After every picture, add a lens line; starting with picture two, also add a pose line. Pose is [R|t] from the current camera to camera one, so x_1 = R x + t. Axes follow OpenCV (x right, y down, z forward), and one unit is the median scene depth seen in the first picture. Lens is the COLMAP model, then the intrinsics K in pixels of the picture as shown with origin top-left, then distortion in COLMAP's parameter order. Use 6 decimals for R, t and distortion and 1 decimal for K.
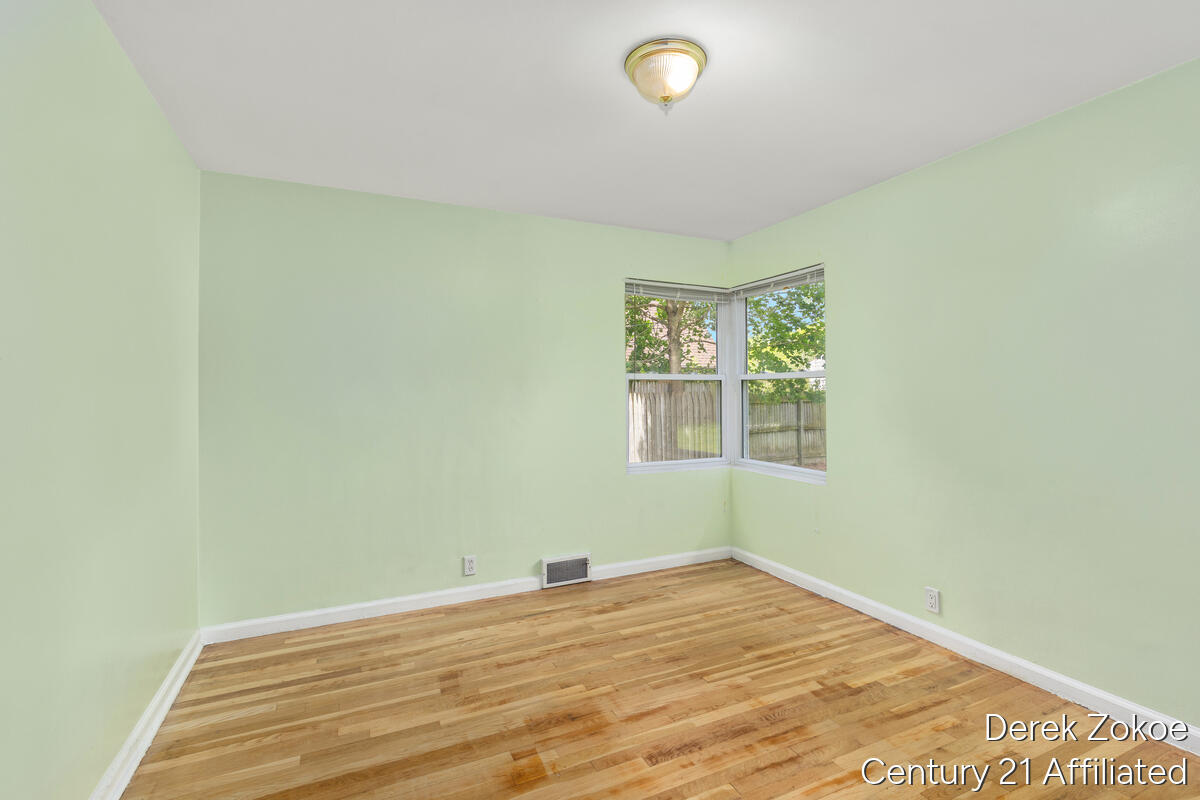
lens RADIAL K [[549.3, 0, 601.0], [0, 549.3, 395.0], [0, 0, 1]] dist [0.003714, -0.000800]
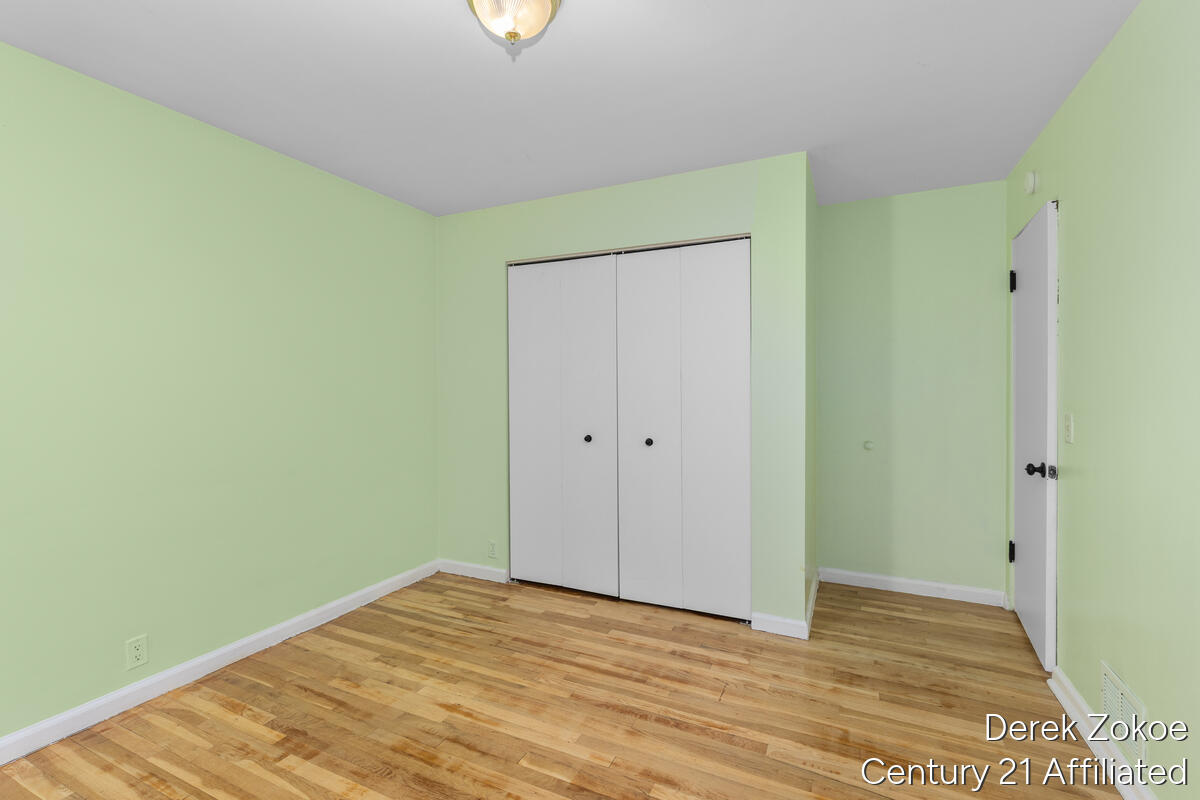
lens RADIAL K [[549.3, 0, 597.4], [0, 549.3, 395.3], [0, 0, 1]] dist [0.003714, -0.000800]
pose [[-0.638871, -0.004782, 0.769299, -0.491124], [0.007978, 0.999886, 0.012841, 0.001267], [-0.769272, 0.014341, -0.638760, 1.152033]]
